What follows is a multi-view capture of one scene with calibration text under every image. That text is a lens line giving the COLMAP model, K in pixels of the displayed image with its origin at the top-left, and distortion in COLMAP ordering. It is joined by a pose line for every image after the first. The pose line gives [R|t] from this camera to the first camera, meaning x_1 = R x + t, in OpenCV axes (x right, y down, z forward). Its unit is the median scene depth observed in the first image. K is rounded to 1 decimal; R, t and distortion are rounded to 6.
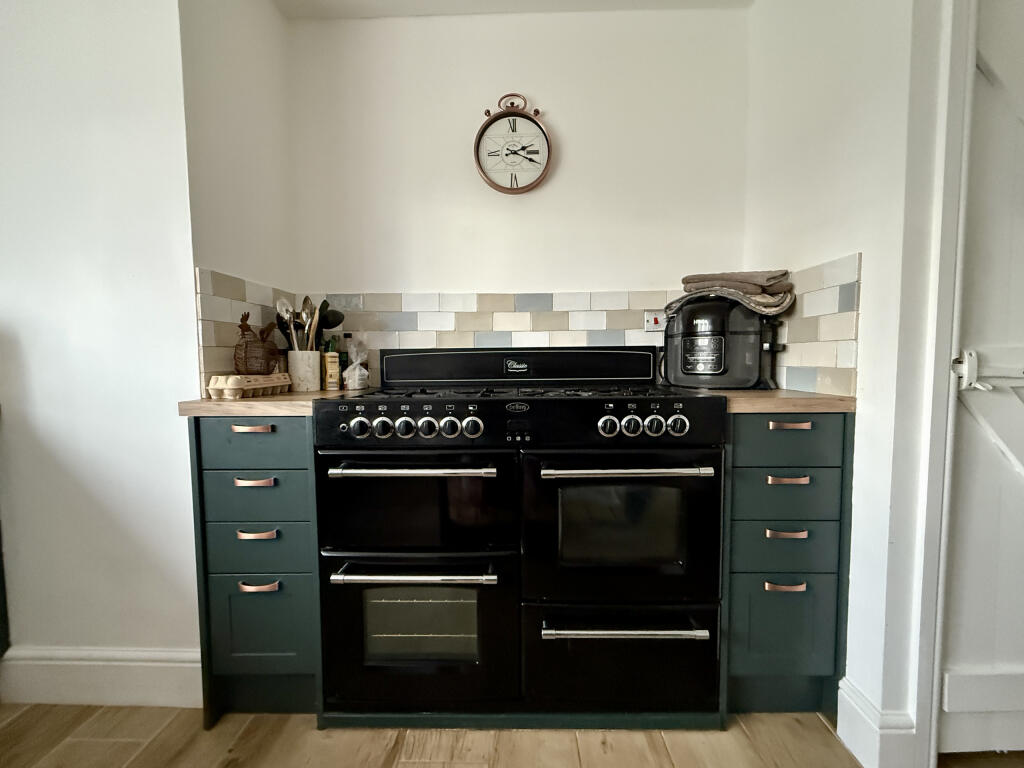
lens RADIAL K [[411.3, 0, 496.8], [0, 411.3, 385.3], [0, 0, 1]] dist [-0.000421, -0.000187]
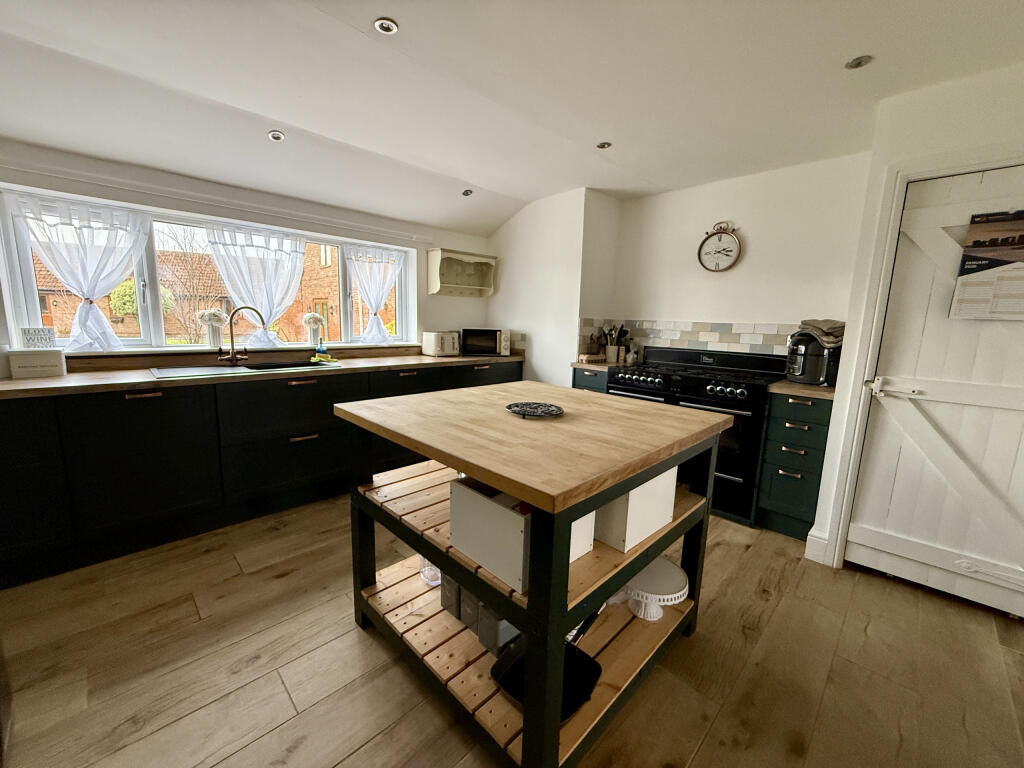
lens RADIAL K [[411.3, 0, 496.8], [0, 411.3, 385.3], [0, 0, 1]] dist [-0.000421, -0.000187]
pose [[0.699338, 0.140993, -0.700748, 0.830991], [-0.070588, 0.989184, 0.128581, -0.117721], [0.711297, -0.040457, 0.701726, -1.266956]]
